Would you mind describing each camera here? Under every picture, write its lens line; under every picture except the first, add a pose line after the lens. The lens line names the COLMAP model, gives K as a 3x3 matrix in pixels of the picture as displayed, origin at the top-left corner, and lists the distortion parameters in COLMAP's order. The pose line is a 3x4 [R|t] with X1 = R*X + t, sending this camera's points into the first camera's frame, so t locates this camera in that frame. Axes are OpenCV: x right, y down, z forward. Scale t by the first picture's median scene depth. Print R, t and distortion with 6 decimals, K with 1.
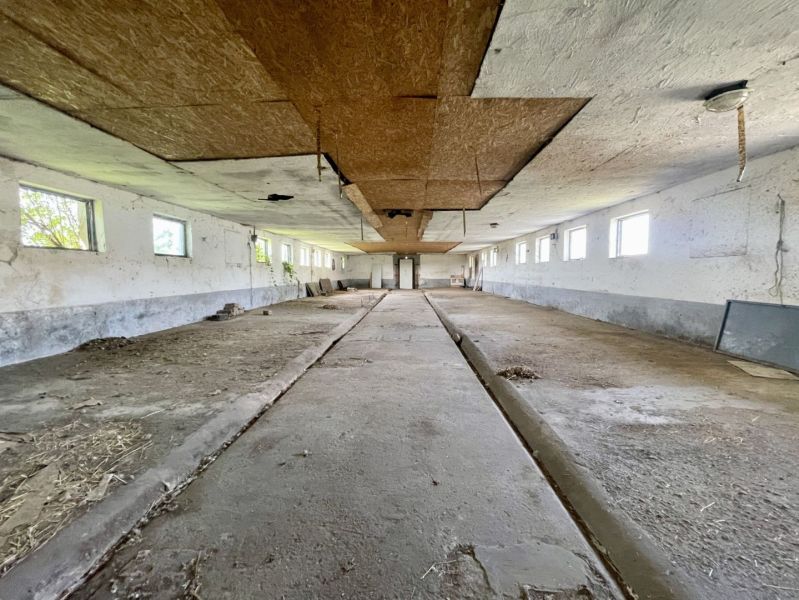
lens RADIAL K [[398.3, 0, 399.5], [0, 398.3, 300.0], [0, 0, 1]] dist [-0.003307, 0.000067]
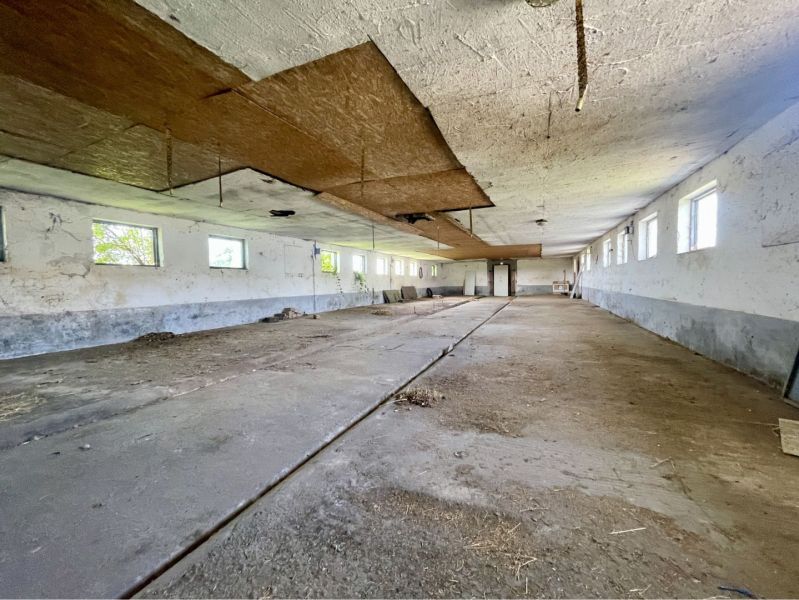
lens RADIAL K [[372.6, 0, 419.1], [0, 372.6, 297.9], [0, 0, 1]] dist [-0.004469, -0.000057]
pose [[0.902695, 0.004410, -0.430257, 0.442824], [-0.014925, 0.999667, -0.021066, -0.003869], [0.430021, 0.025438, 0.902460, 0.210728]]
